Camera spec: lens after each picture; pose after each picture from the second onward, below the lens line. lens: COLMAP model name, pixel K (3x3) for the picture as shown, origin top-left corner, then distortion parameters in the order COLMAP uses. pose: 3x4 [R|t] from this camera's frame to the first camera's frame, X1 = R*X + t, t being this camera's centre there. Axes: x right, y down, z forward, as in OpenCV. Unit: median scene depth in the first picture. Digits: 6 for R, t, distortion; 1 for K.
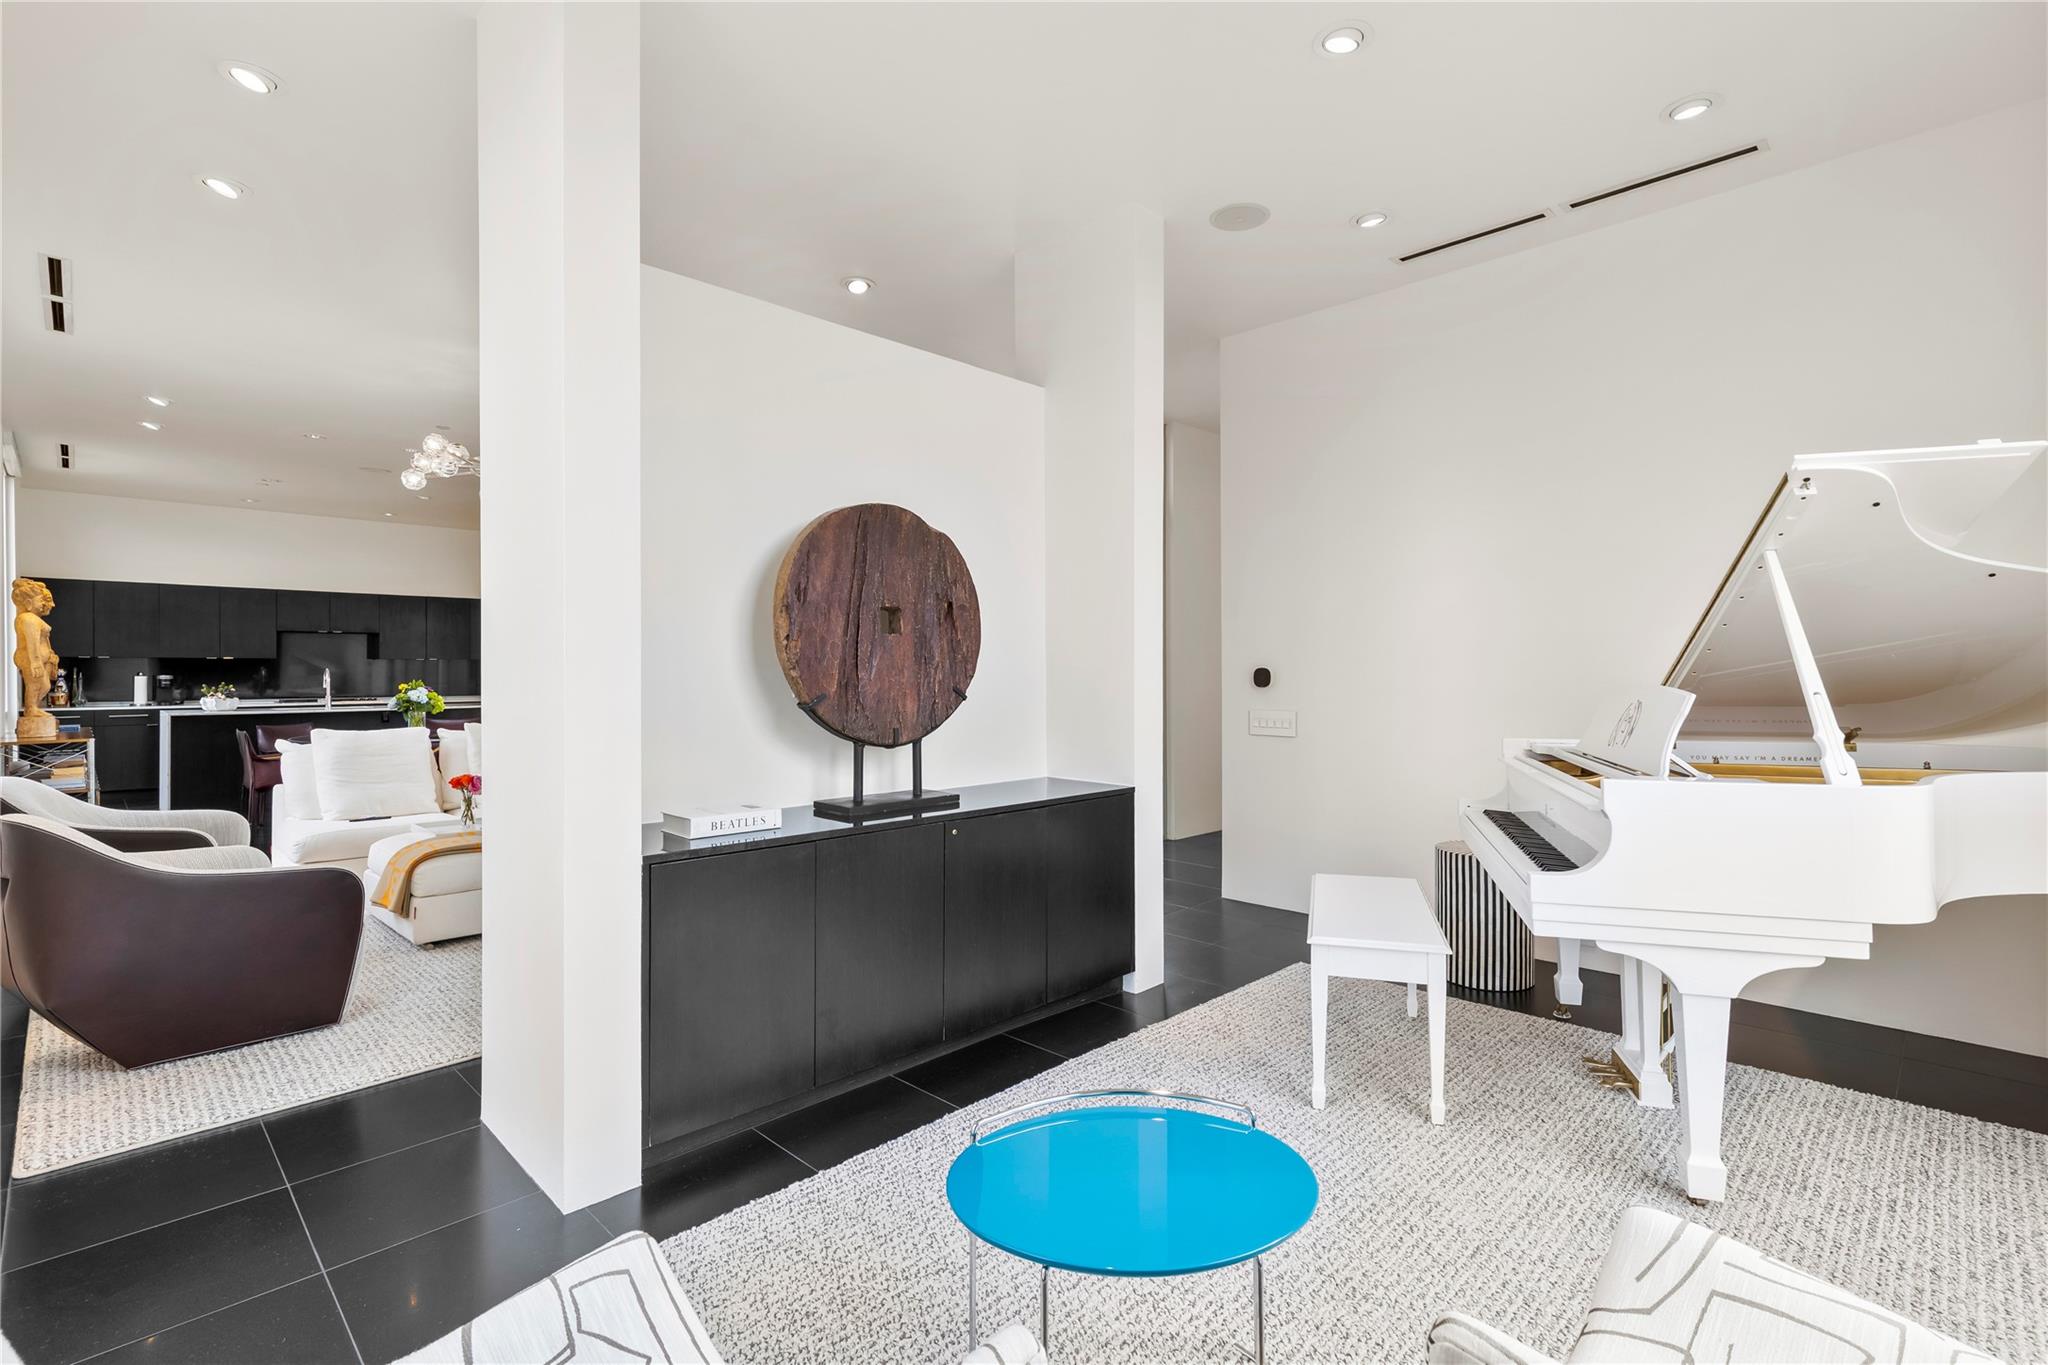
lens RADIAL K [[931.1, 0, 1024.0], [0, 931.1, 682.5], [0, 0, 1]] dist [0.000886, -0.000061]
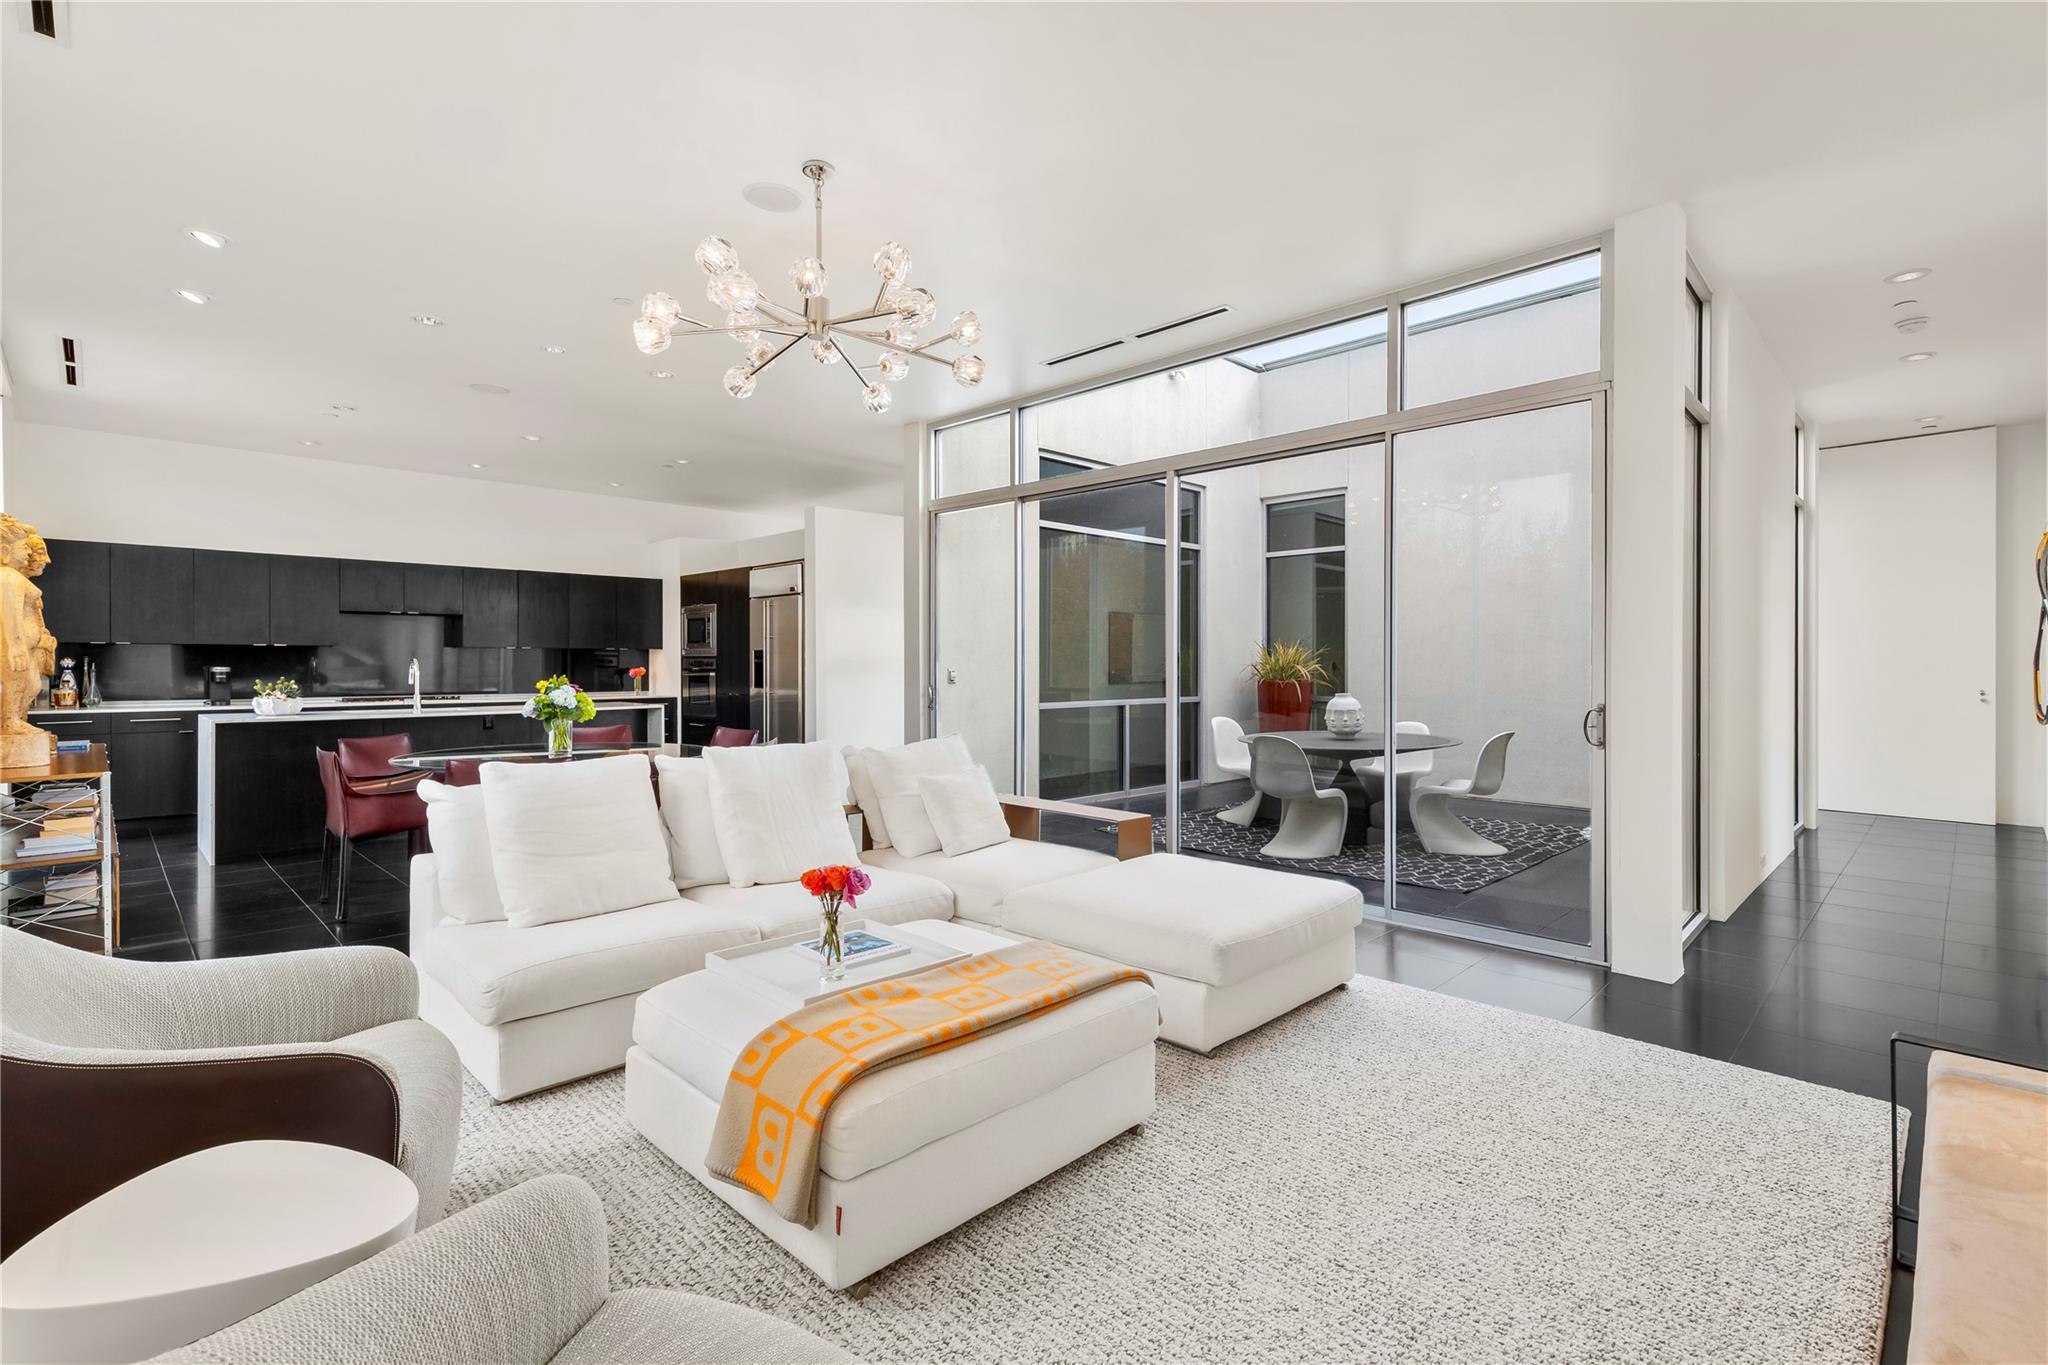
lens RADIAL K [[936.9, 0, 1027.5], [0, 936.9, 677.5], [0, 0, 1]] dist [0.000140, 0.000398]
pose [[0.999946, 0.002174, -0.010170, -0.286964], [-0.002139, 0.999992, 0.003472, -0.003809], [0.010178, -0.003450, 0.999942, 0.288042]]
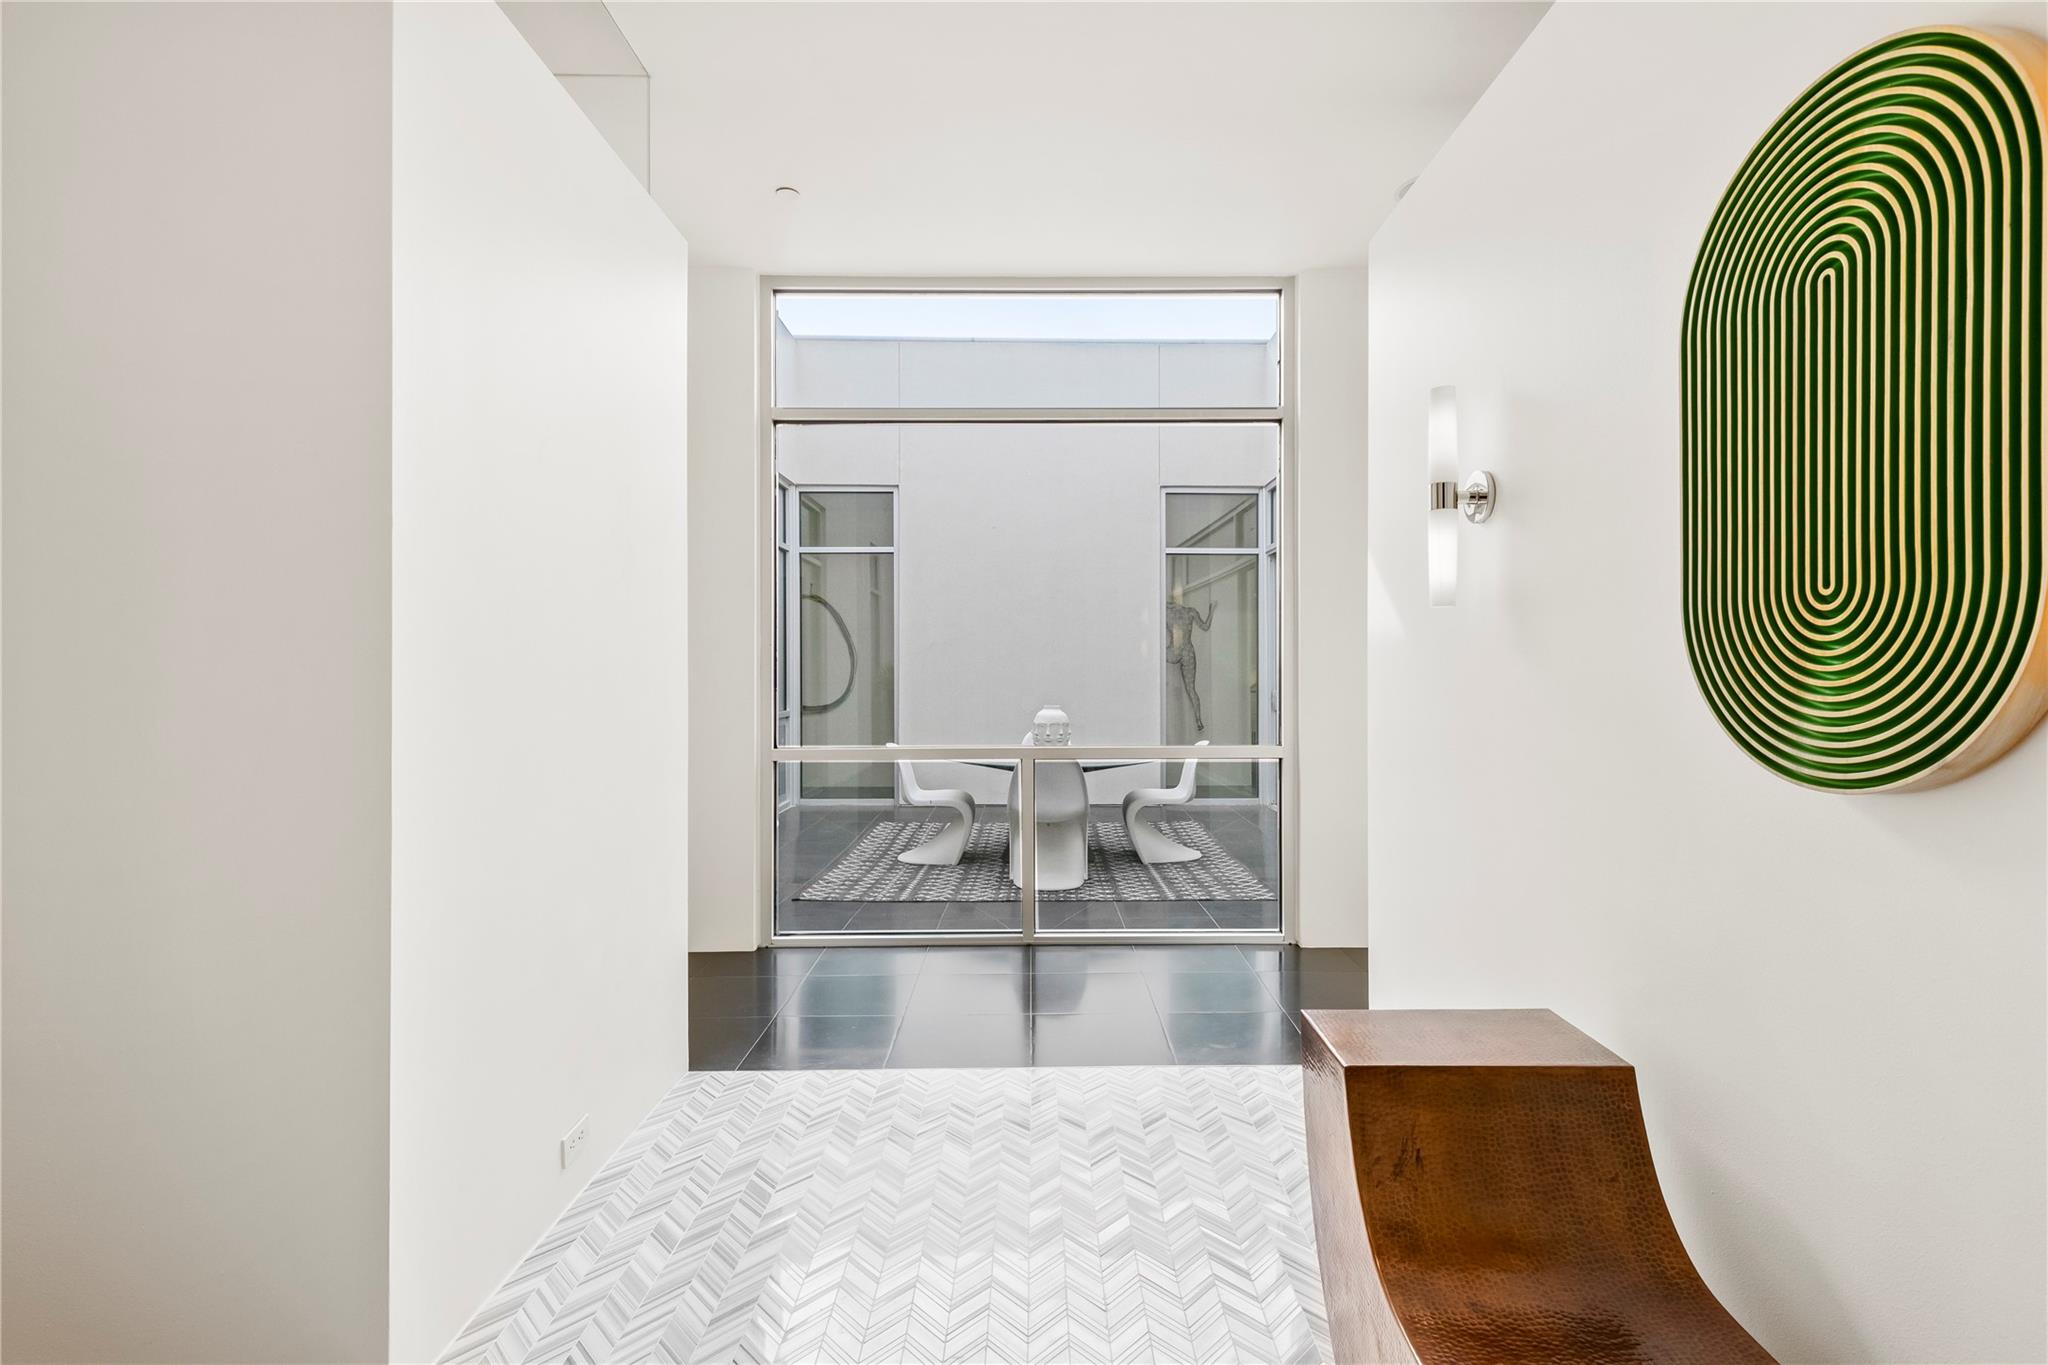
lens RADIAL K [[936.9, 0, 1027.5], [0, 936.9, 677.5], [0, 0, 1]] dist [0.000140, 0.000398]
pose [[0.705820, 0.000931, 0.708390, -0.673829], [-0.000463, 1.000000, -0.000854, -0.012596], [-0.708391, 0.000275, 0.705820, 0.705114]]
